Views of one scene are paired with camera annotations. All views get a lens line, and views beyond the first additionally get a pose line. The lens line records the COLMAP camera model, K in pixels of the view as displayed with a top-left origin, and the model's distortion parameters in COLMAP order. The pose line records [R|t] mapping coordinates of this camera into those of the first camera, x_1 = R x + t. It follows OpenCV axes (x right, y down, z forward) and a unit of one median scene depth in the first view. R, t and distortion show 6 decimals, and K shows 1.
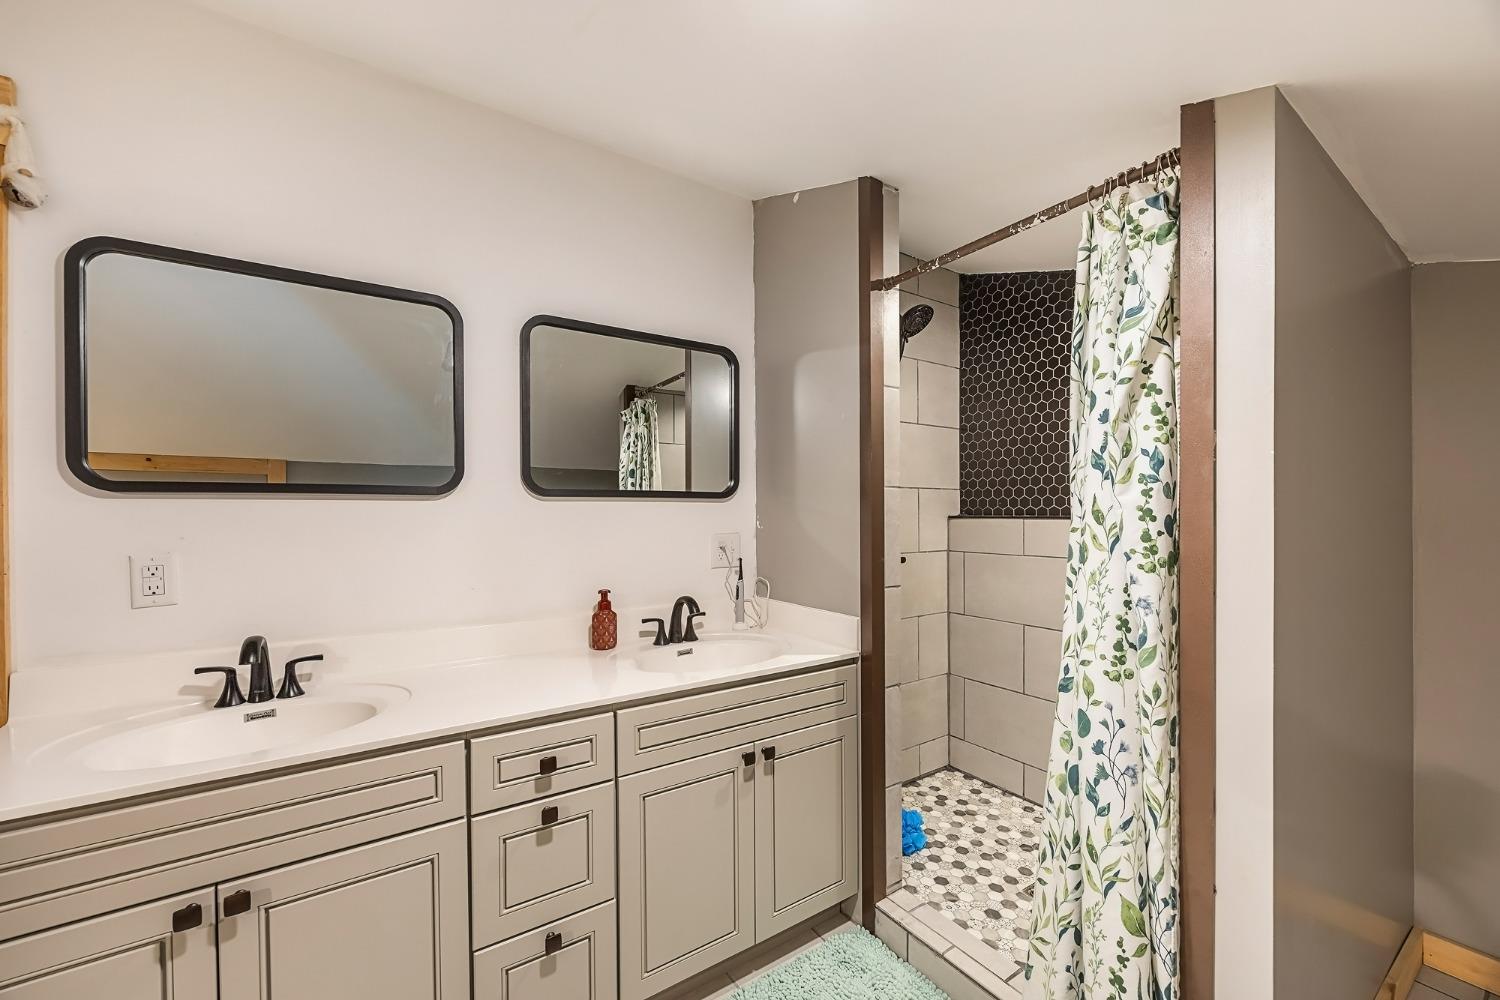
lens RADIAL K [[587.2, 0, 760.8], [0, 587.2, 503.7], [0, 0, 1]] dist [0.000149, 0.000029]
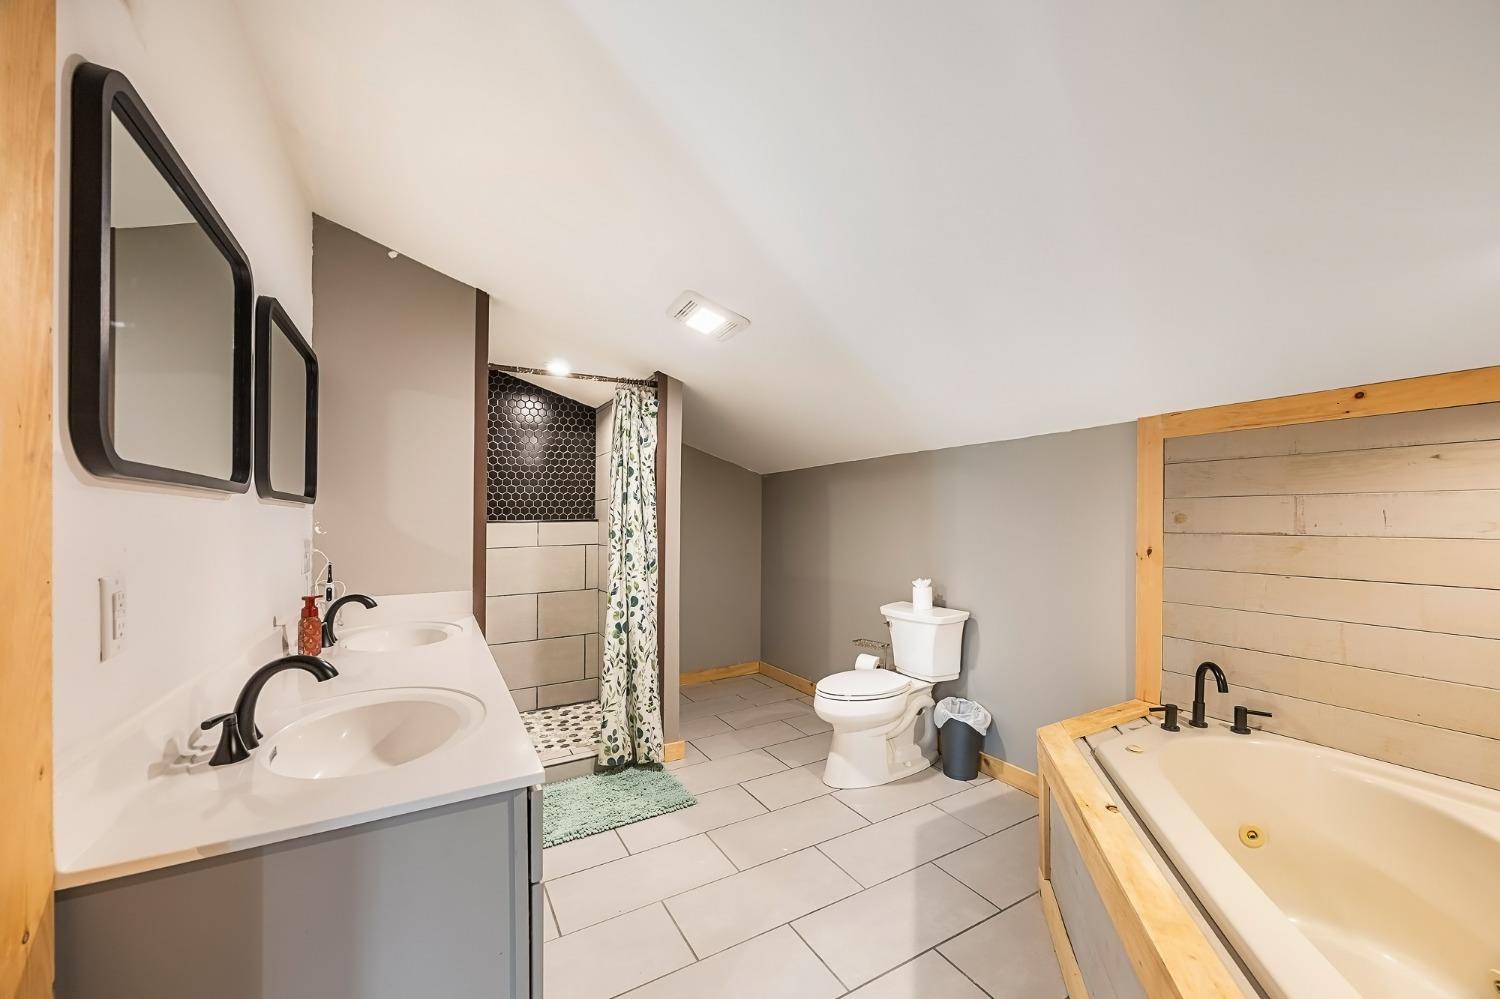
lens RADIAL K [[577.0, 0, 757.0], [0, 577.0, 519.6], [0, 0, 1]] dist [0.000436, -0.000174]
pose [[0.077620, 0.001859, 0.996981, -1.865103], [-0.004022, 0.999991, -0.001551, 0.030608], [-0.996975, -0.003889, 0.077626, 0.296960]]
